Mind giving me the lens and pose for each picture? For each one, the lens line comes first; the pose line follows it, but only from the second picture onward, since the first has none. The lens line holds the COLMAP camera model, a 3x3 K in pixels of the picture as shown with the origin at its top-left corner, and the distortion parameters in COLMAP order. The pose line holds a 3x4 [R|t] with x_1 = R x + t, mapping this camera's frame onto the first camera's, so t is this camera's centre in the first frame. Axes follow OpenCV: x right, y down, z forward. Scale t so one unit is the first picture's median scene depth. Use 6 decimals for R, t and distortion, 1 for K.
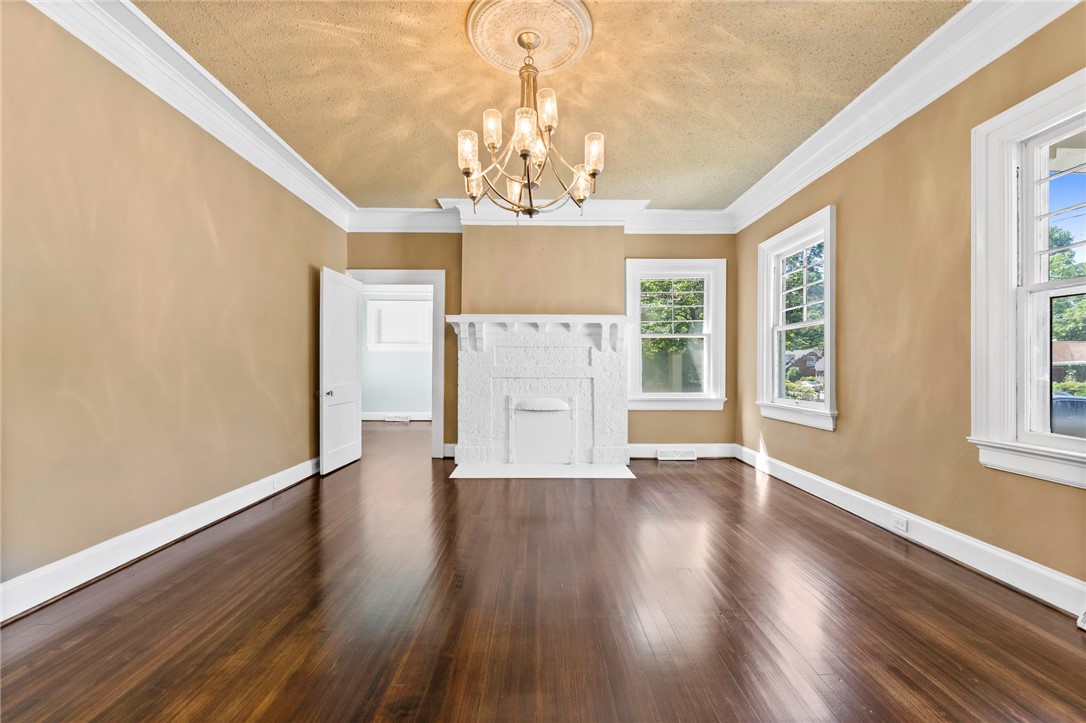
lens RADIAL K [[451.5, 0, 542.7], [0, 451.5, 358.5], [0, 0, 1]] dist [-0.001192, -0.000116]
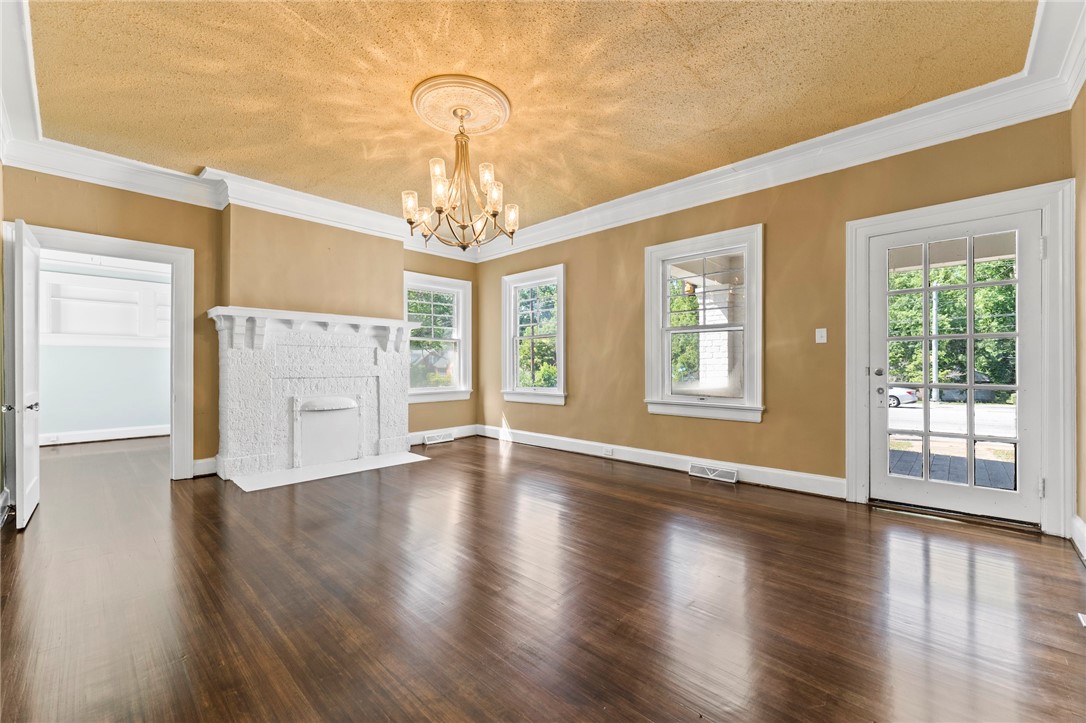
lens RADIAL K [[439.6, 0, 541.0], [0, 439.6, 352.5], [0, 0, 1]] dist [0.009378, -0.000048]
pose [[0.697086, 0.016817, 0.716790, -0.378924], [-0.008848, 0.999851, -0.014853, -0.001777], [-0.716933, 0.004011, 0.697131, -0.020222]]
